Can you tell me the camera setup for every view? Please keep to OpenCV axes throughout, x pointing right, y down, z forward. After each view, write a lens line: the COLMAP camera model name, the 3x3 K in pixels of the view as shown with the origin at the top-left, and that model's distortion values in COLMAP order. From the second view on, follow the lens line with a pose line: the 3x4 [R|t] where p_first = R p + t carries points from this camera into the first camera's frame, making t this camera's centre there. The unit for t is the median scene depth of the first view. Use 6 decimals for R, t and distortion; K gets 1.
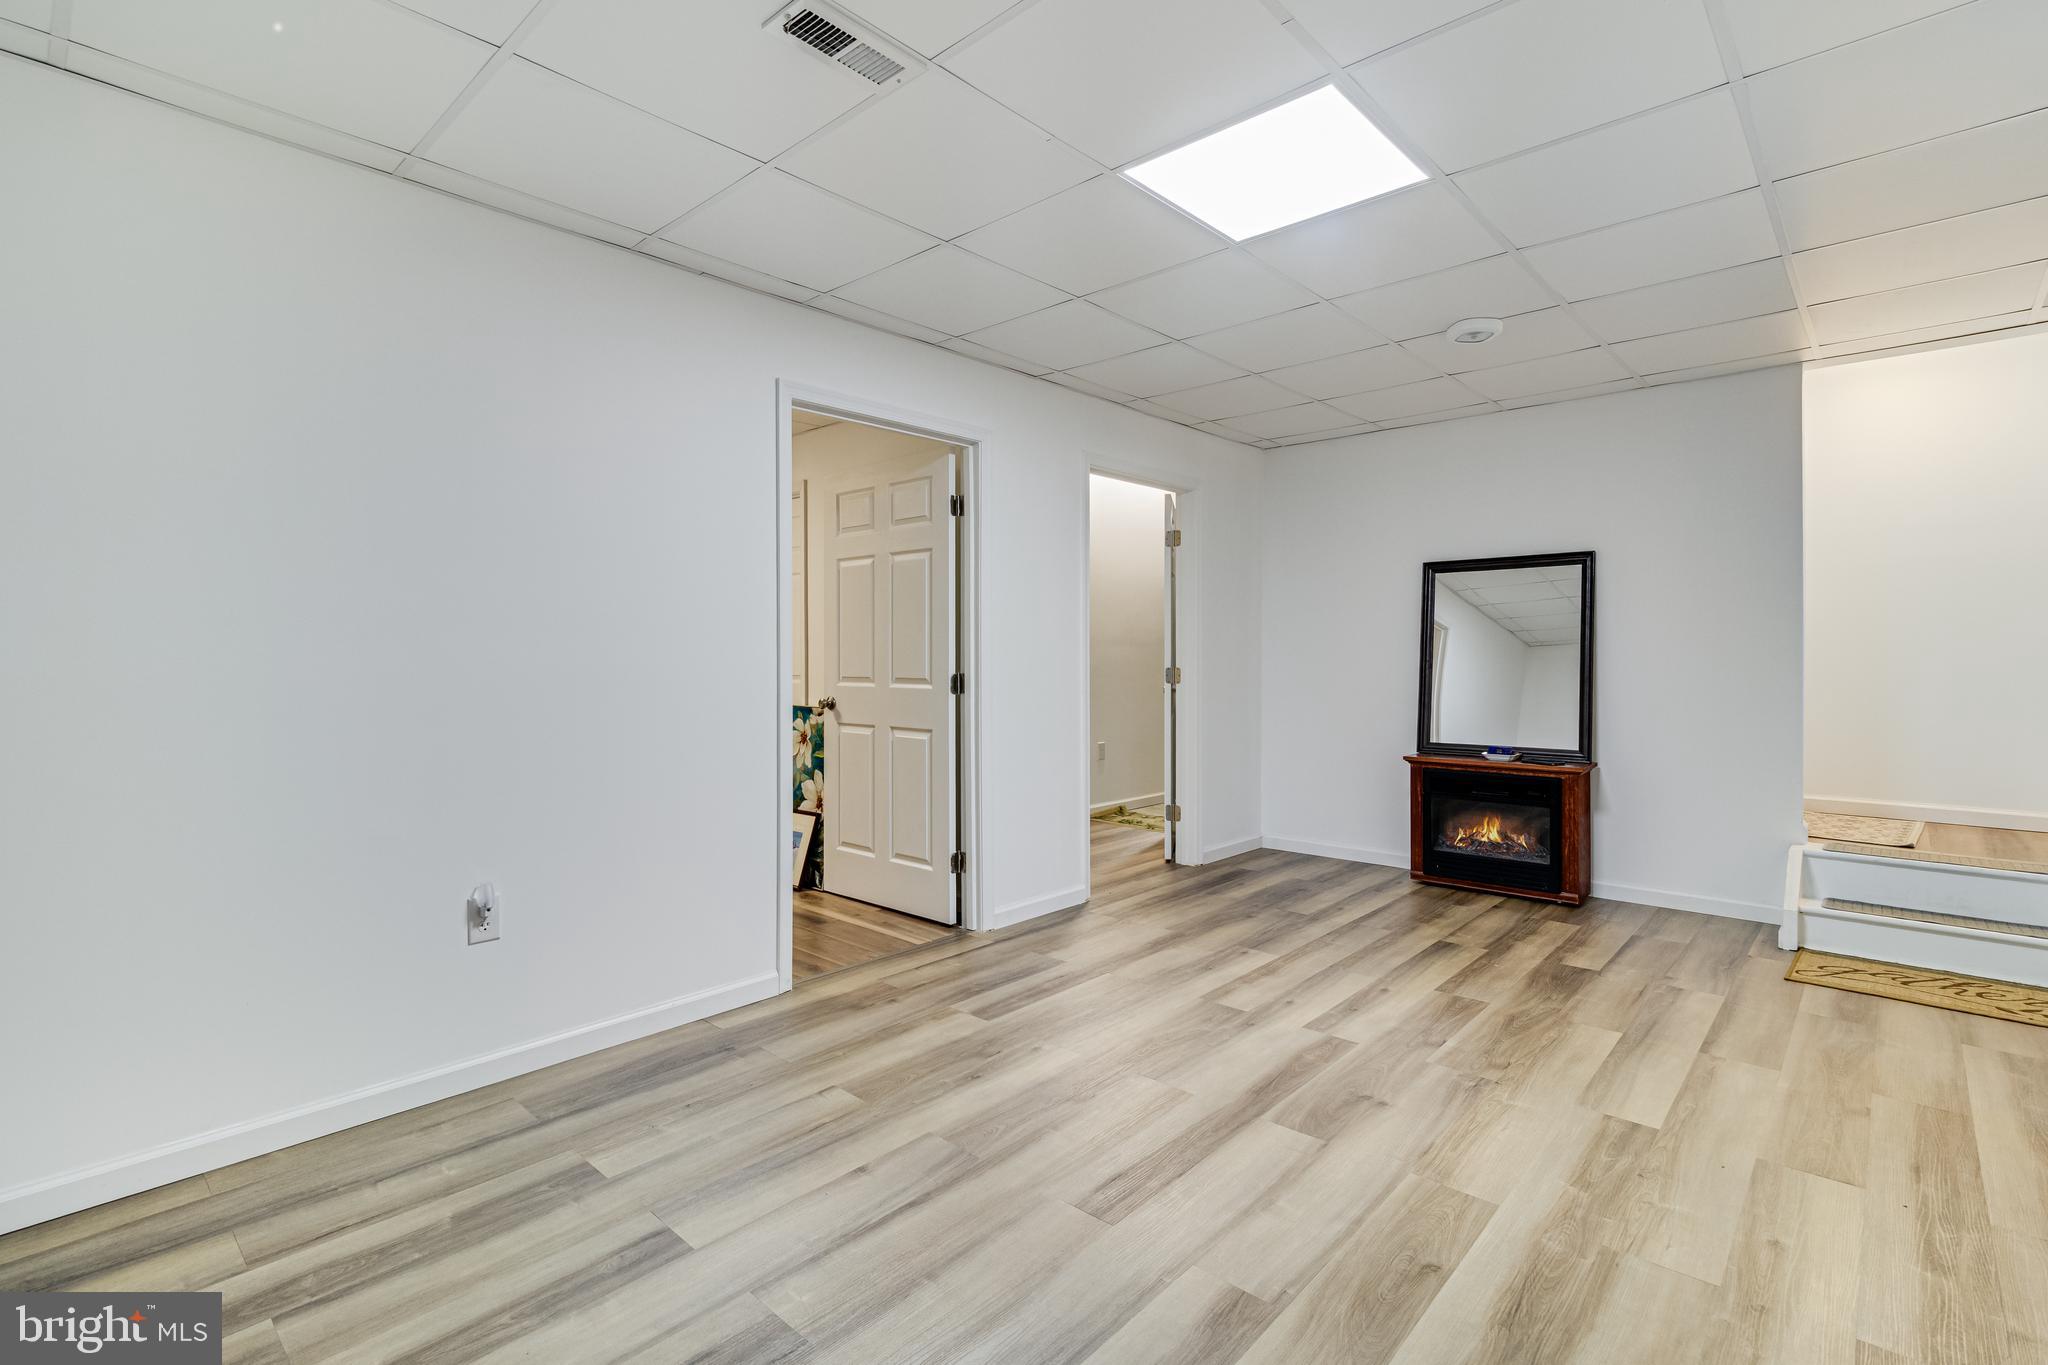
lens RADIAL K [[955.6, 0, 1031.2], [0, 955.6, 665.5], [0, 0, 1]] dist [0.001188, 0.000299]
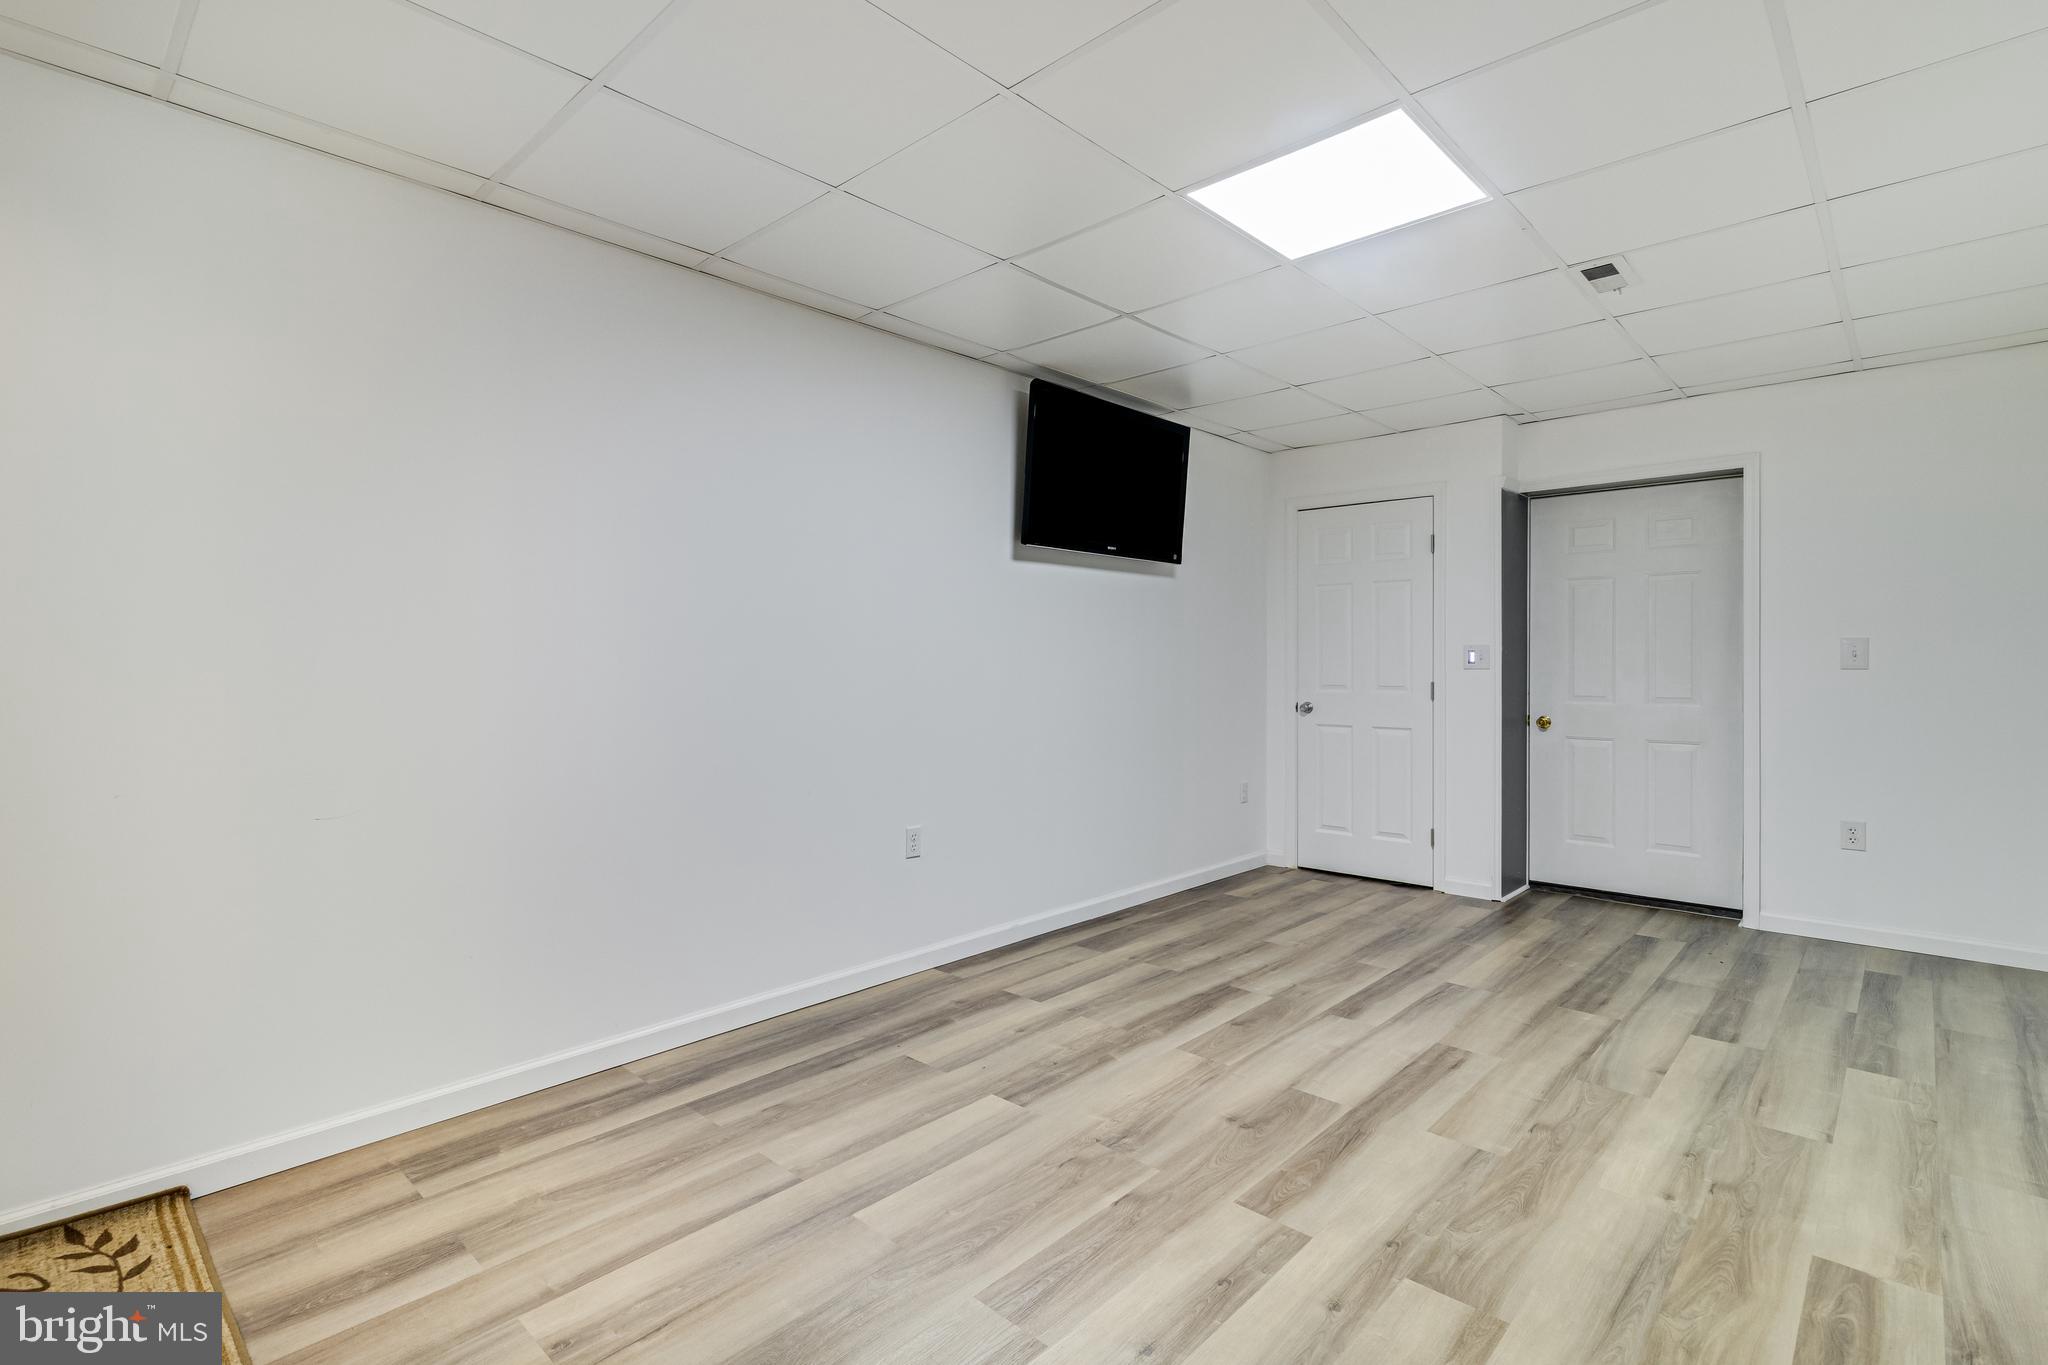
lens RADIAL K [[955.6, 0, 1031.2], [0, 955.6, 665.5], [0, 0, 1]] dist [0.001188, 0.000299]
pose [[-0.999935, 0.003590, 0.010808, 0.494451], [0.003813, 0.999778, 0.020716, -0.031968], [-0.010731, 0.020756, -0.999727, 1.743864]]
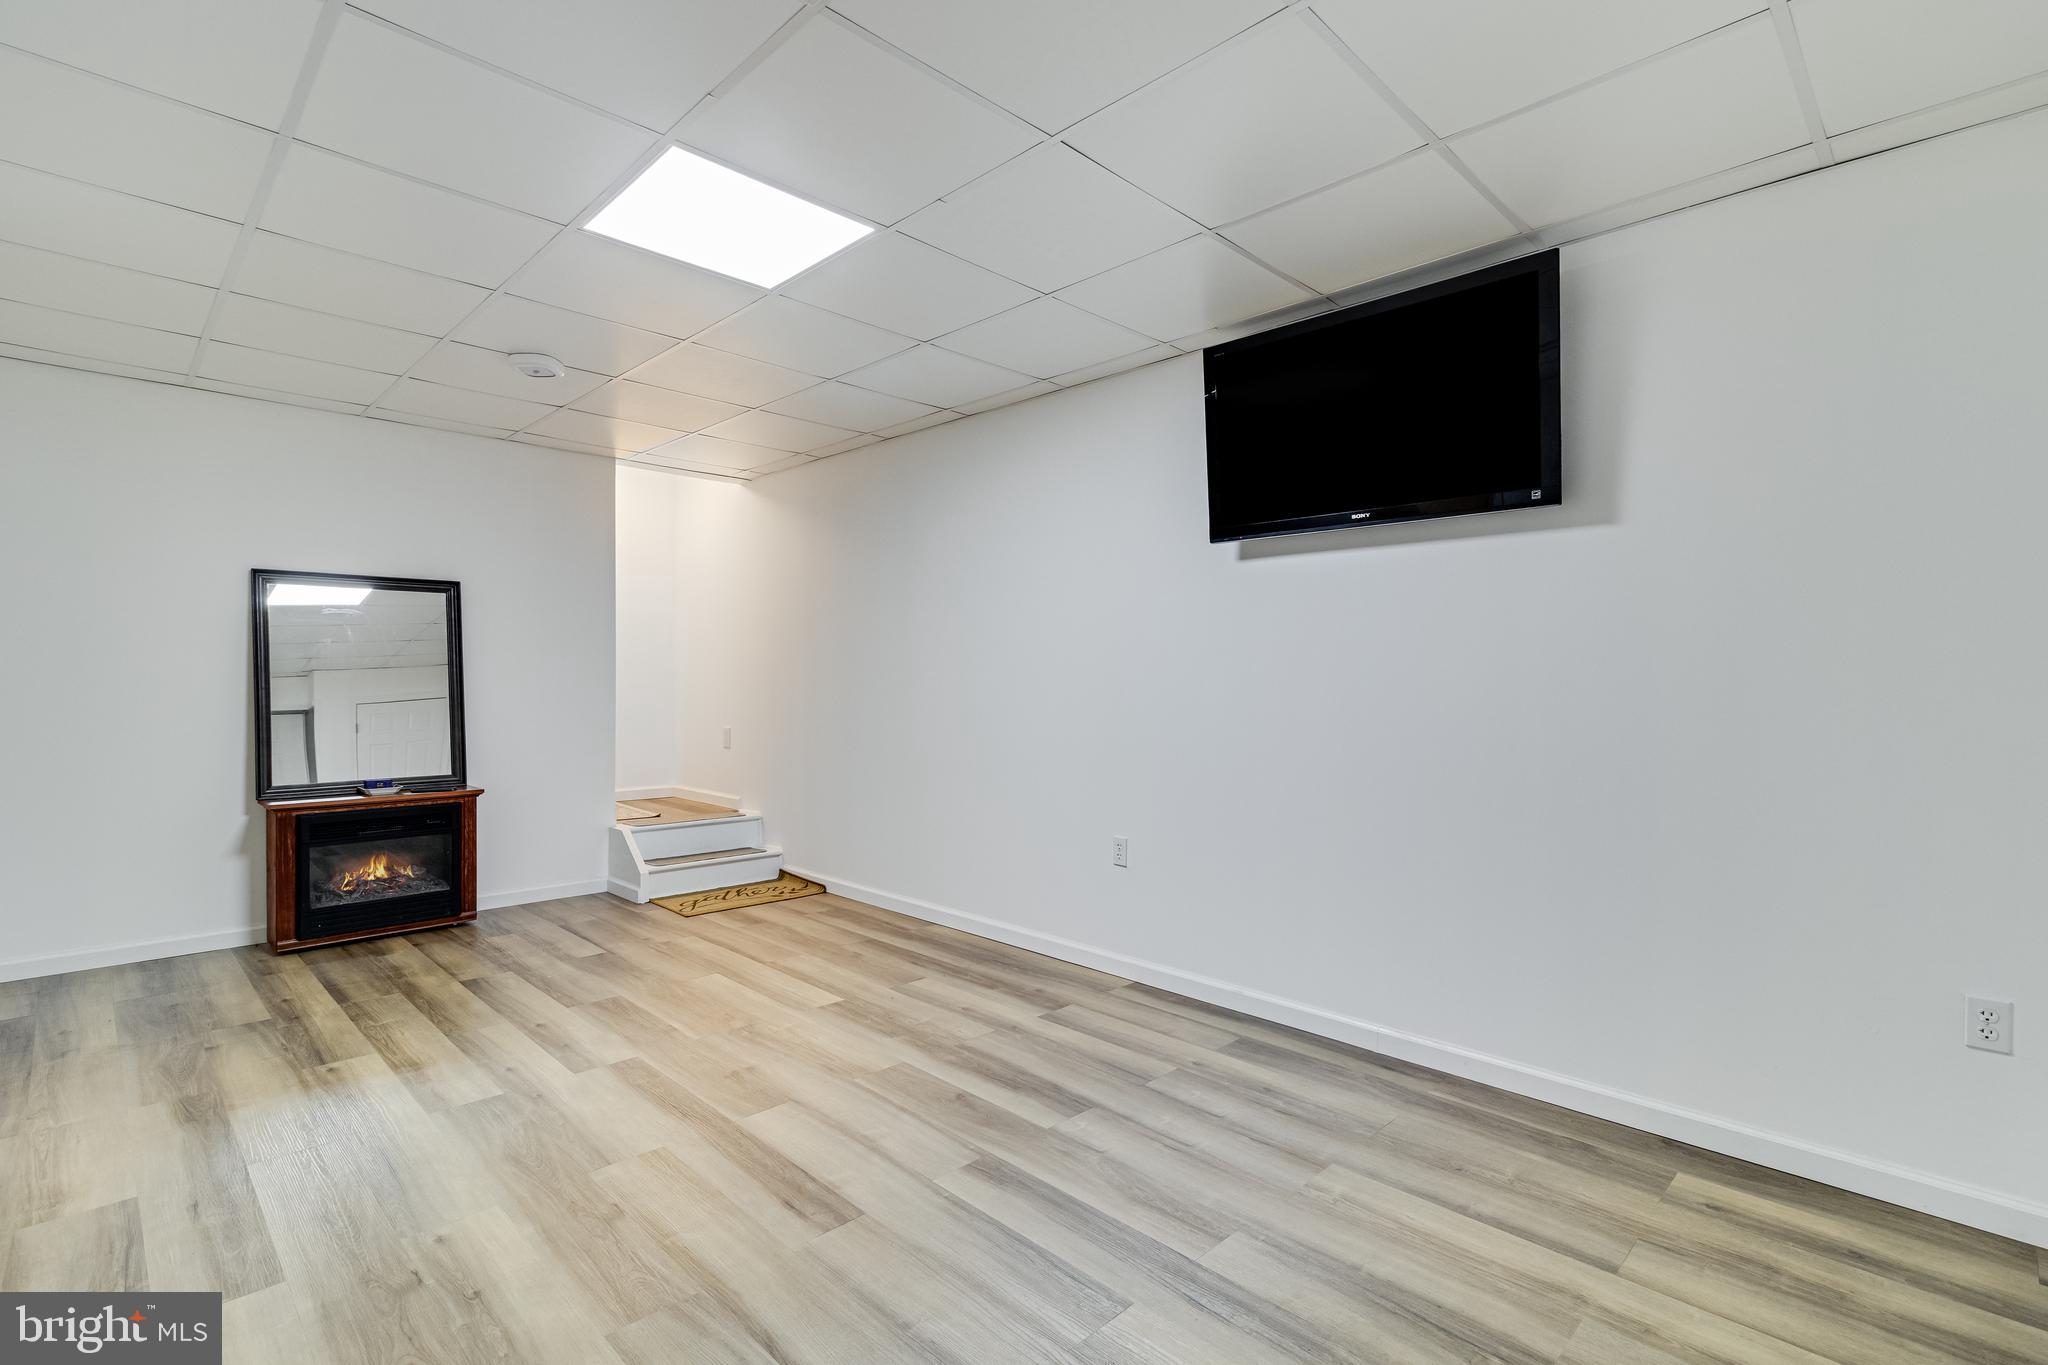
lens RADIAL K [[955.6, 0, 1031.2], [0, 955.6, 665.5], [0, 0, 1]] dist [0.001188, 0.000299]
pose [[0.045764, 0.017355, 0.998802, -0.686710], [0.009425, 0.999797, -0.017804, -0.005991], [-0.998908, 0.010229, 0.045591, 0.527496]]
